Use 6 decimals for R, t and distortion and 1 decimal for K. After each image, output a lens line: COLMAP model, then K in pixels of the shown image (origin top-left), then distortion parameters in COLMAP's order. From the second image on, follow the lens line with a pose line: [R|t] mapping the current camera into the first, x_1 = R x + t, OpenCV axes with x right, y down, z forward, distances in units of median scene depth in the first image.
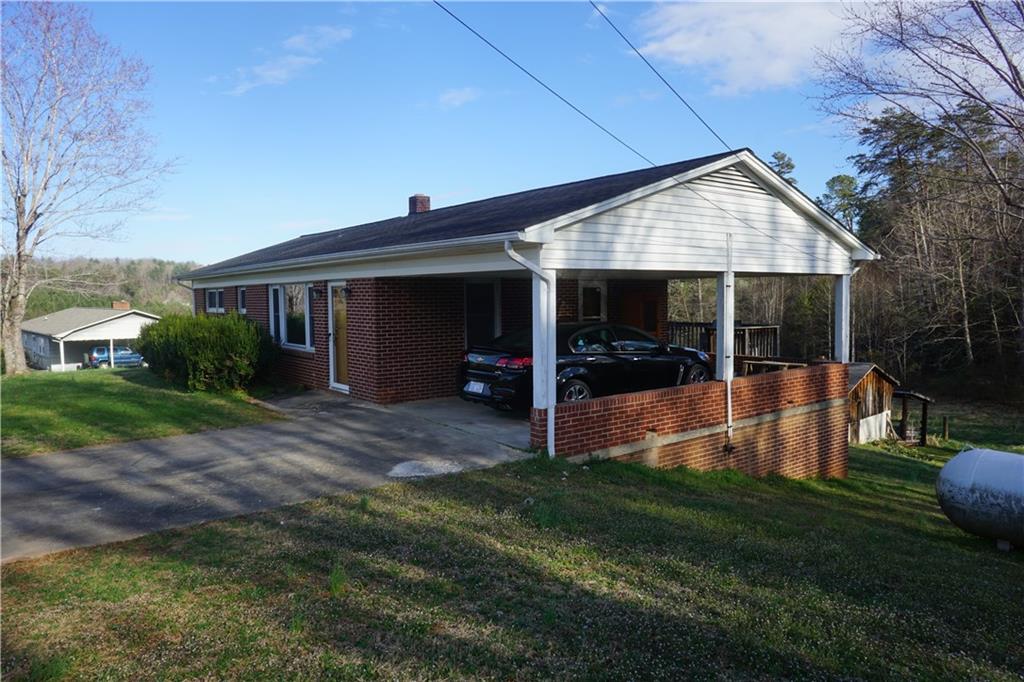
lens RADIAL K [[695.6, 0, 500.2], [0, 695.6, 341.3], [0, 0, 1]] dist [-0.054936, 0.072718]
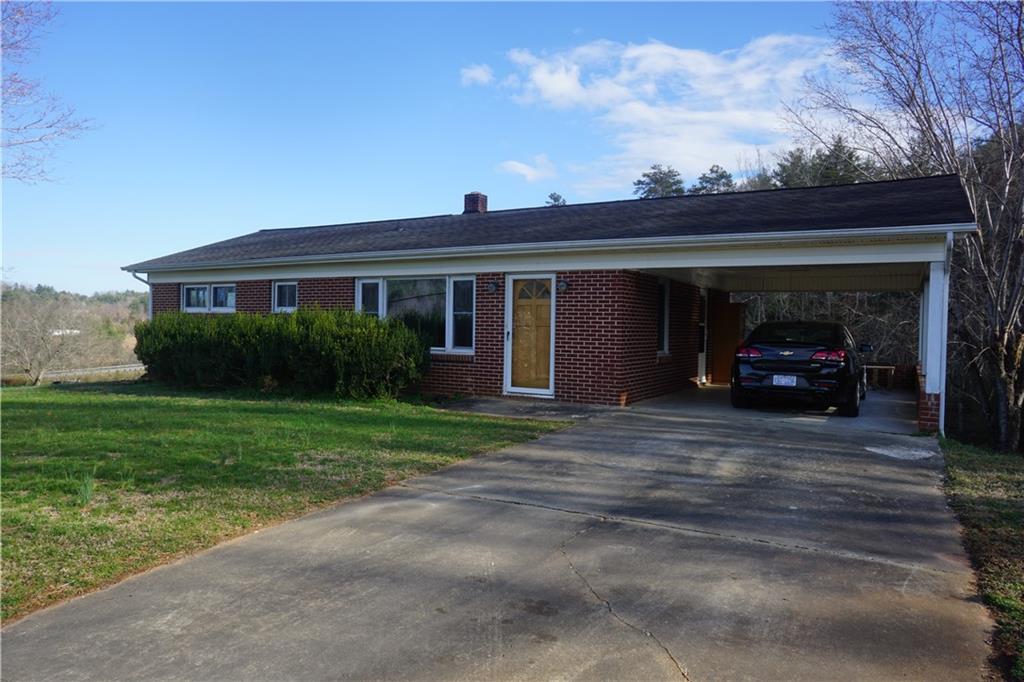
lens RADIAL K [[695.6, 0, 500.2], [0, 695.6, 341.3], [0, 0, 1]] dist [-0.054936, 0.072718]
pose [[0.923743, 0.016186, 0.382671, -0.440790], [0.000180, 0.999088, -0.042695, 0.028685], [-0.383013, 0.039508, 0.922898, 0.130724]]
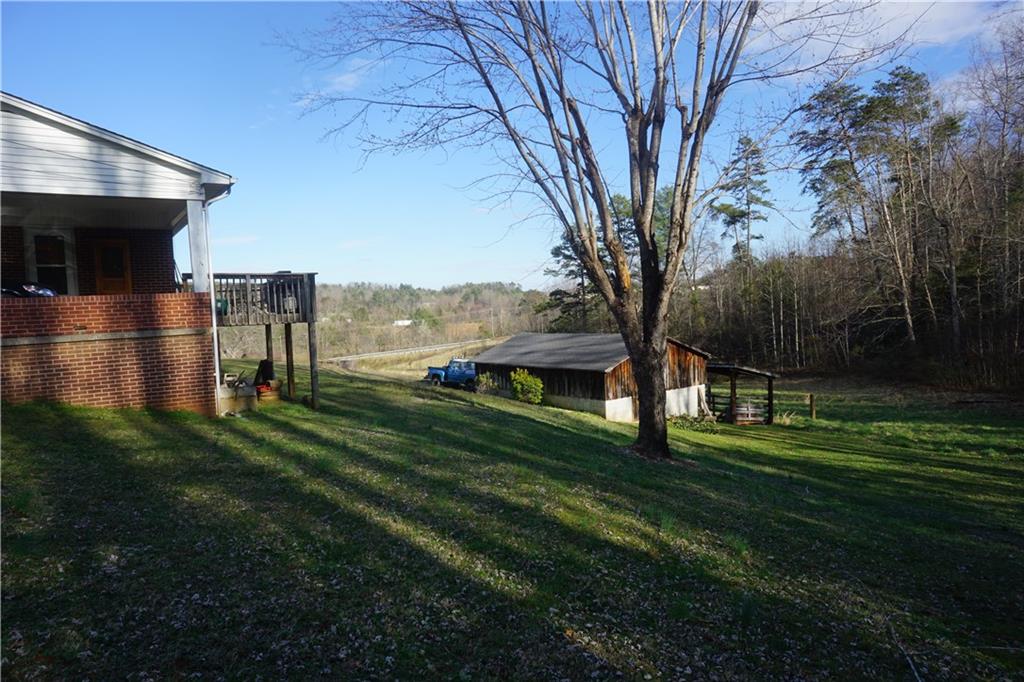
lens RADIAL K [[695.6, 0, 500.2], [0, 695.6, 341.3], [0, 0, 1]] dist [-0.054936, 0.072718]
pose [[0.996543, -0.028192, -0.078146, 0.638684], [0.027286, 0.999548, -0.012644, 0.078109], [0.078467, 0.010468, 0.996862, 0.053175]]
